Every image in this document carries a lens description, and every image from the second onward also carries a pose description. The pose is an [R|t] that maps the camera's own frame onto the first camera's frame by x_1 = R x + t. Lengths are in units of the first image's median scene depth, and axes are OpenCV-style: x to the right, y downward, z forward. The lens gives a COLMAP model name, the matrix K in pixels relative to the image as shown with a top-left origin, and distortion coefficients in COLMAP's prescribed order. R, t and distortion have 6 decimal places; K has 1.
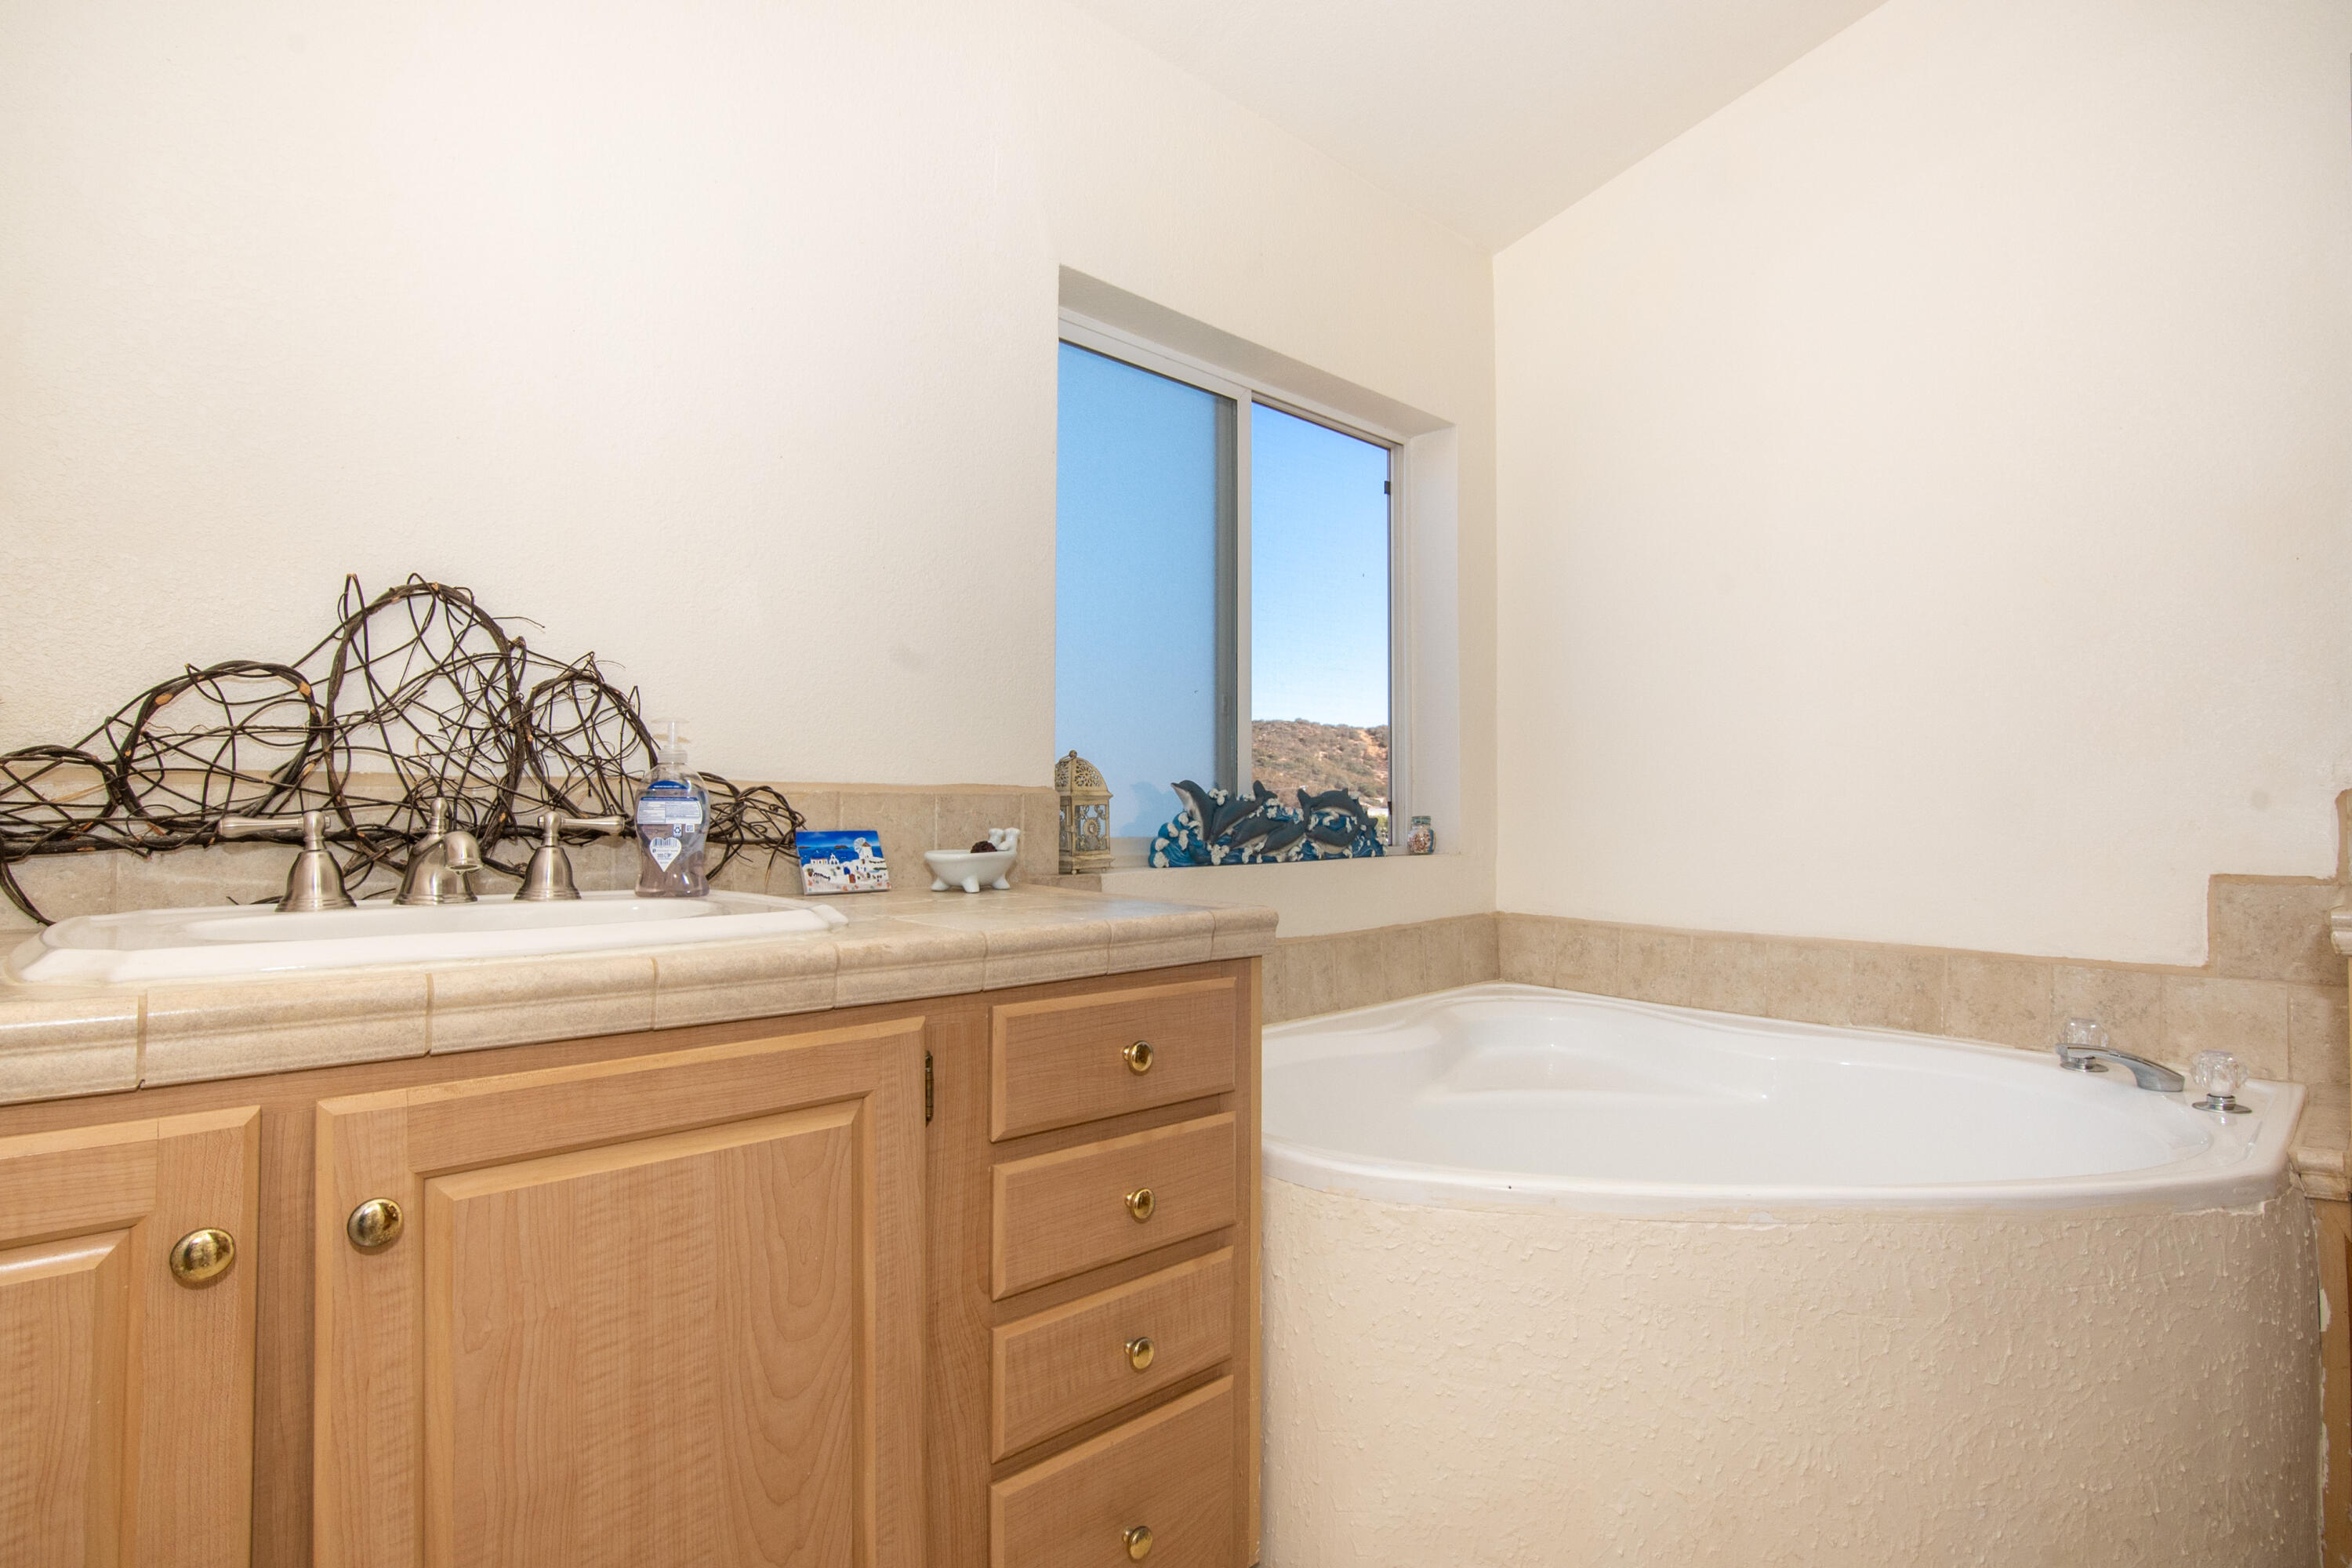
lens RADIAL K [[1177.8, 0, 1154.5], [0, 1177.8, 770.9], [0, 0, 1]] dist [-0.035167, 0.012729]
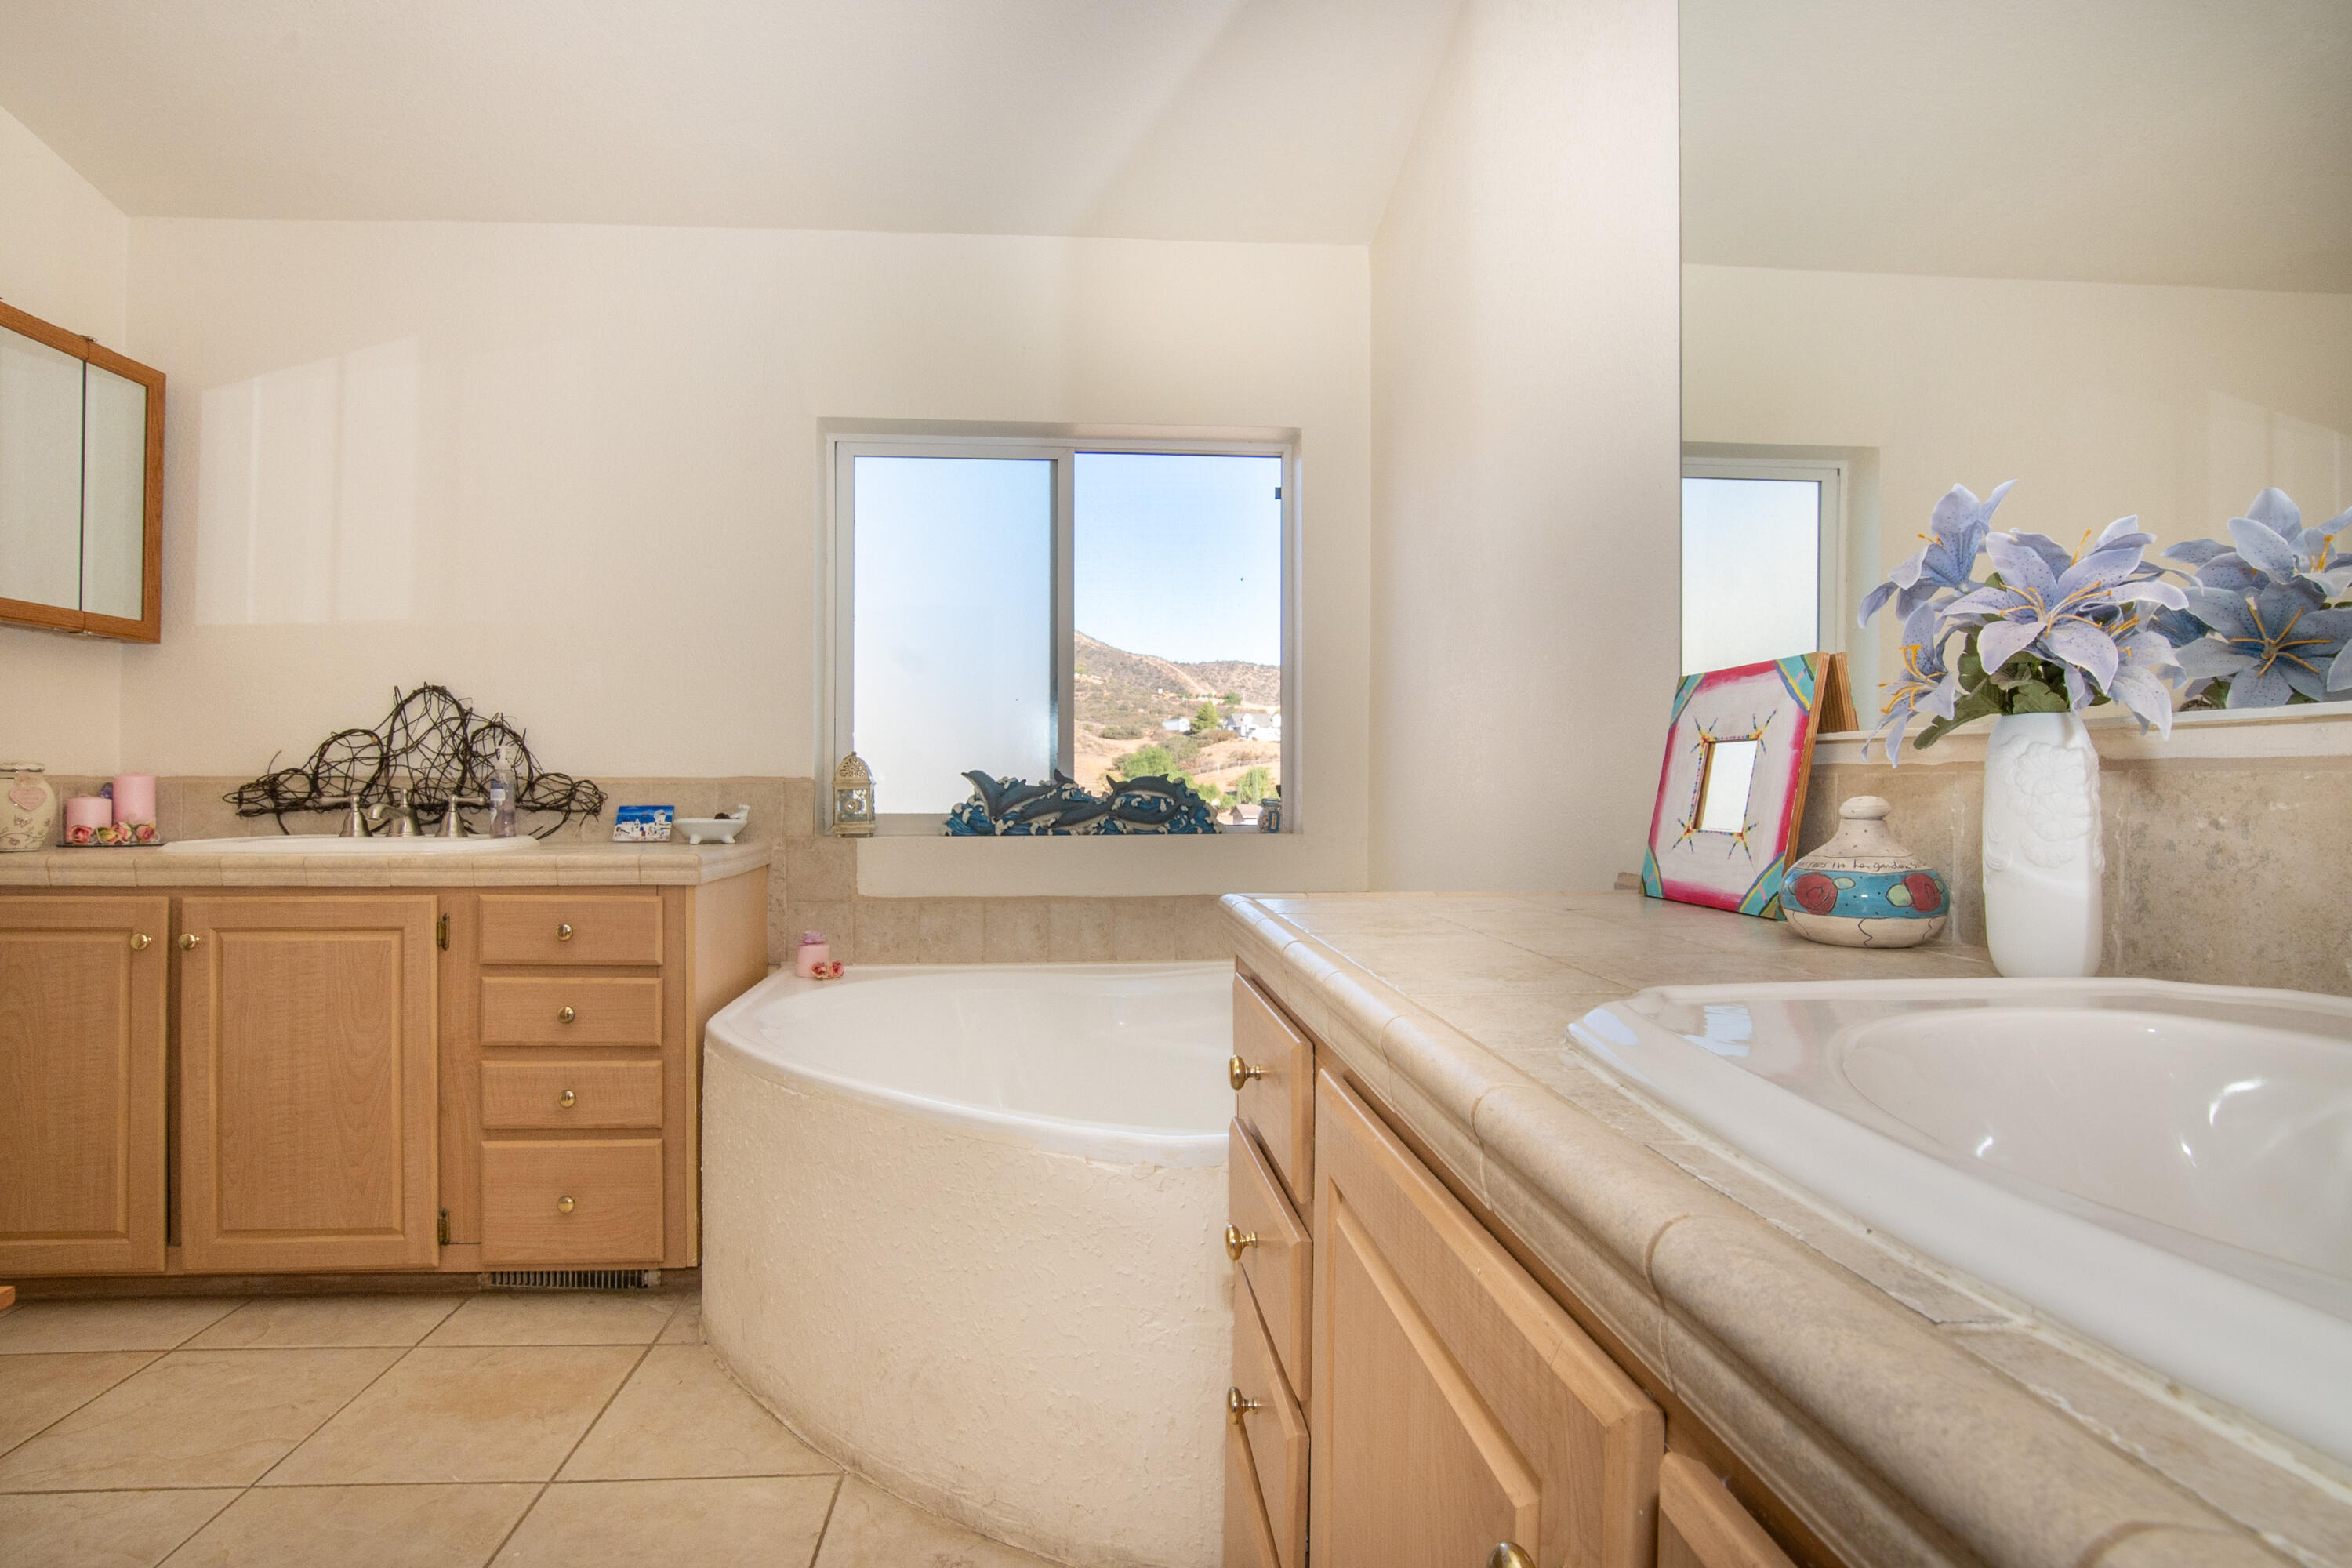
lens RADIAL K [[1177.8, 0, 1147.5], [0, 1177.8, 775.0], [0, 0, 1]] dist [-0.035167, 0.012729]
pose [[0.776841, -0.009164, -0.629631, 1.181305], [0.022252, 0.999669, 0.012904, 0.001107], [0.629304, -0.024035, 0.776788, 0.122259]]
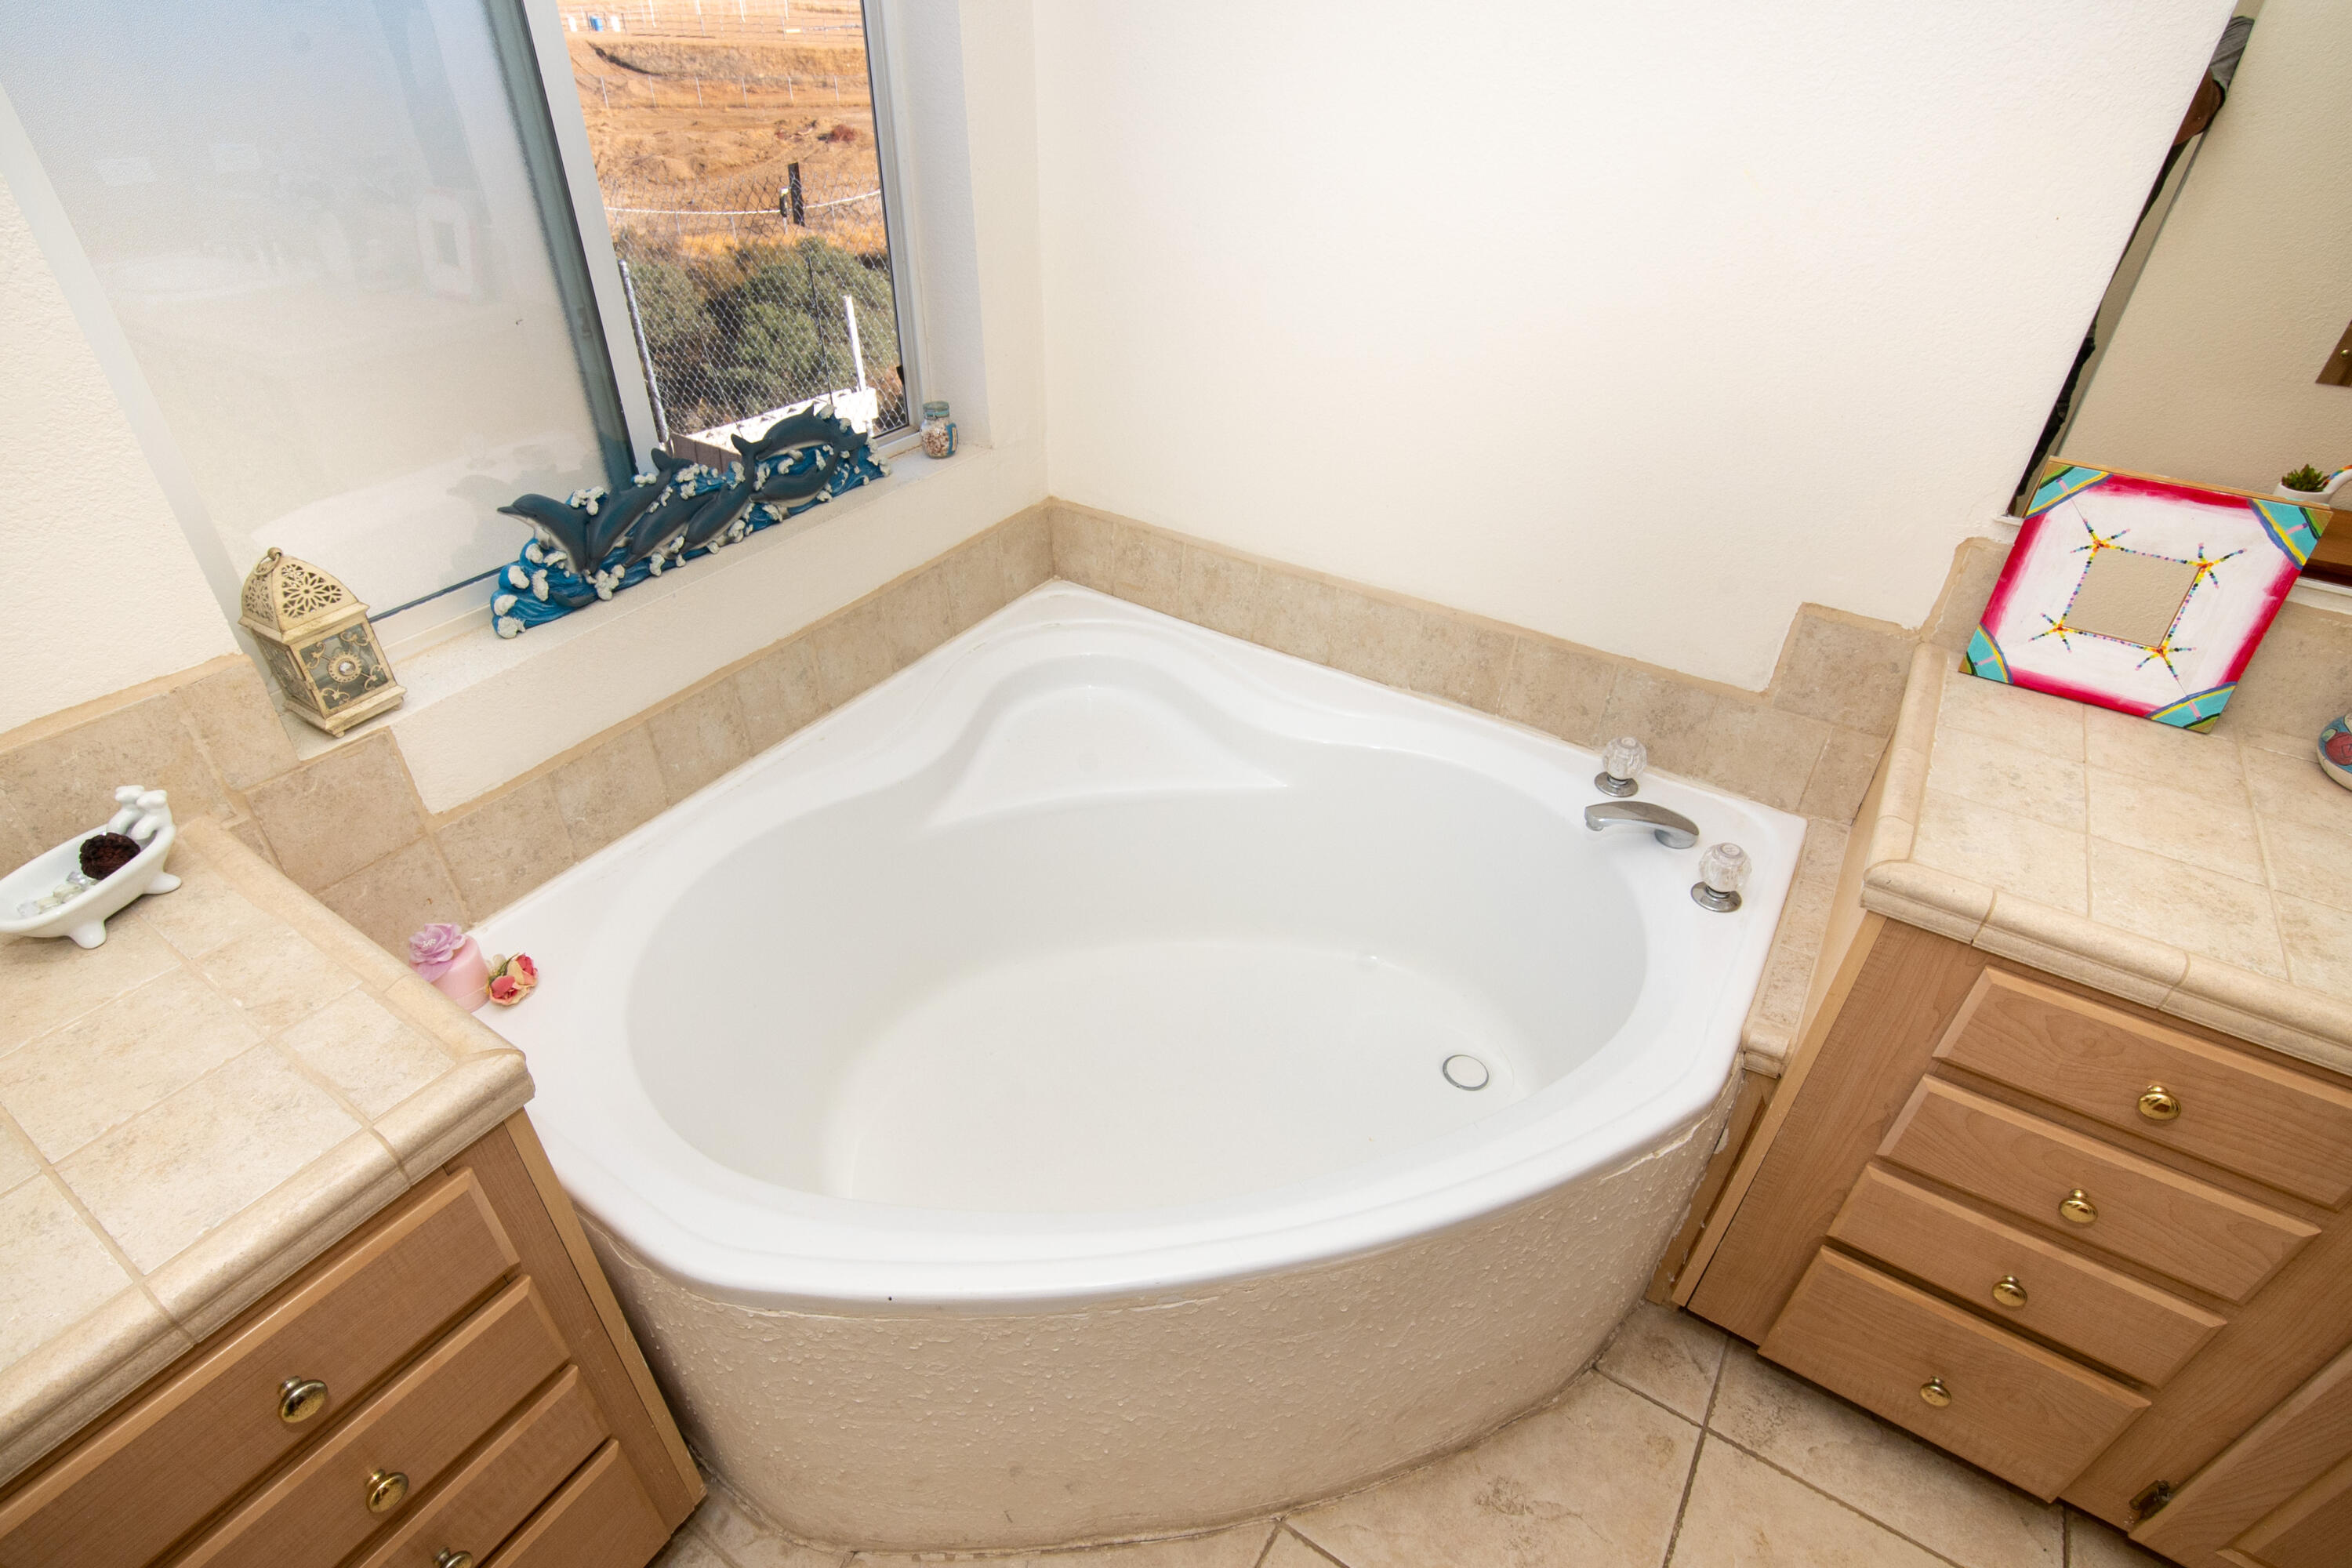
lens RADIAL K [[1177.8, 0, 1147.7], [0, 1177.8, 768.9], [0, 0, 1]] dist [-0.035167, 0.012729]
pose [[0.971885, -0.129476, 0.196662, 0.260076], [-0.013359, 0.803569, 0.595061, -0.313772], [-0.235078, -0.580958, 0.779247, 0.369807]]
